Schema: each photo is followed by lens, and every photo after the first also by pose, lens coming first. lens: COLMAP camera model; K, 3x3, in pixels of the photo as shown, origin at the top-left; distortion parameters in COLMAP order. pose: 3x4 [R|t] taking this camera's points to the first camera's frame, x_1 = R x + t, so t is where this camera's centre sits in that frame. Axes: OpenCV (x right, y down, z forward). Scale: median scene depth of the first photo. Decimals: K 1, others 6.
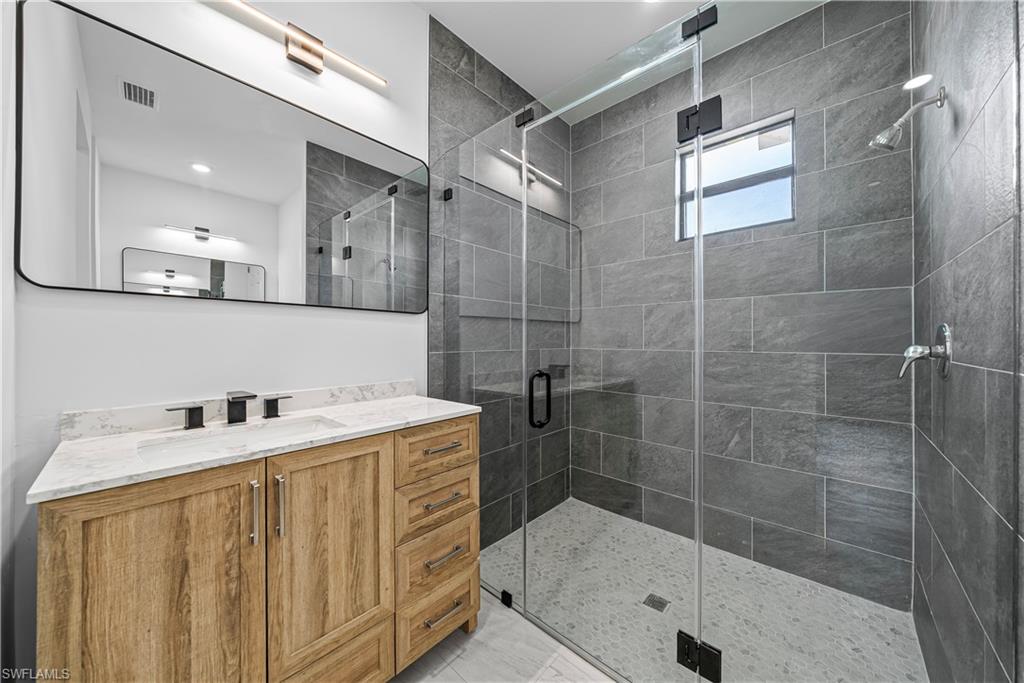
lens RADIAL K [[354.3, 0, 513.4], [0, 354.3, 338.9], [0, 0, 1]] dist [-0.001469, -0.000076]
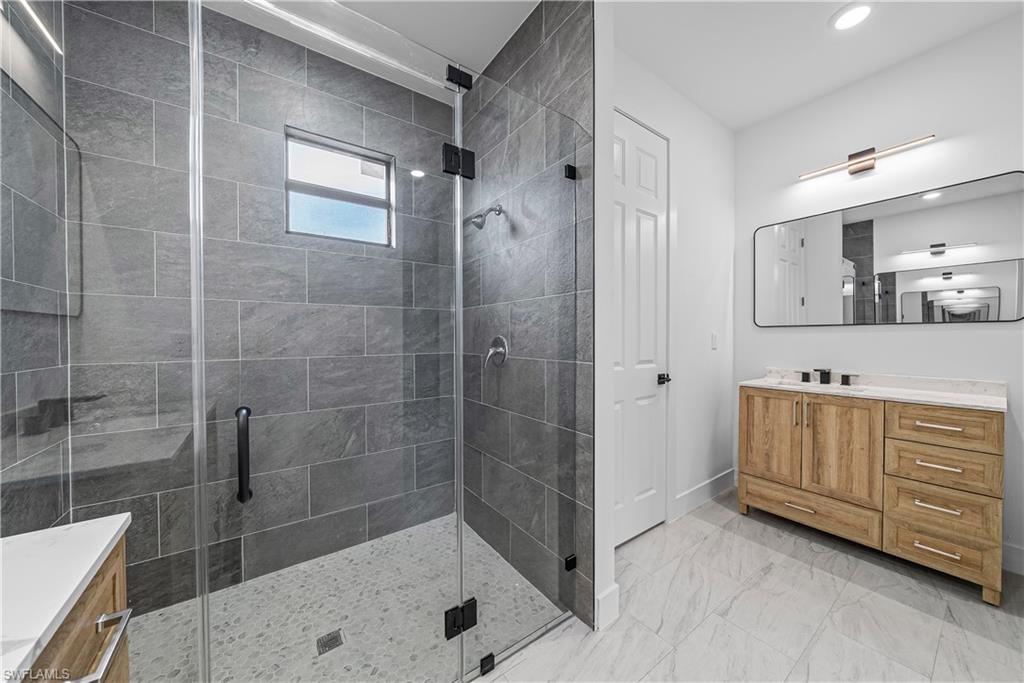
lens RADIAL K [[354.3, 0, 513.8], [0, 354.3, 340.8], [0, 0, 1]] dist [-0.001469, -0.000076]
pose [[0.214194, -0.012815, 0.976707, -0.303749], [0.000440, 0.999915, 0.013023, -0.023022], [-0.976791, -0.002359, 0.214181, 0.299707]]
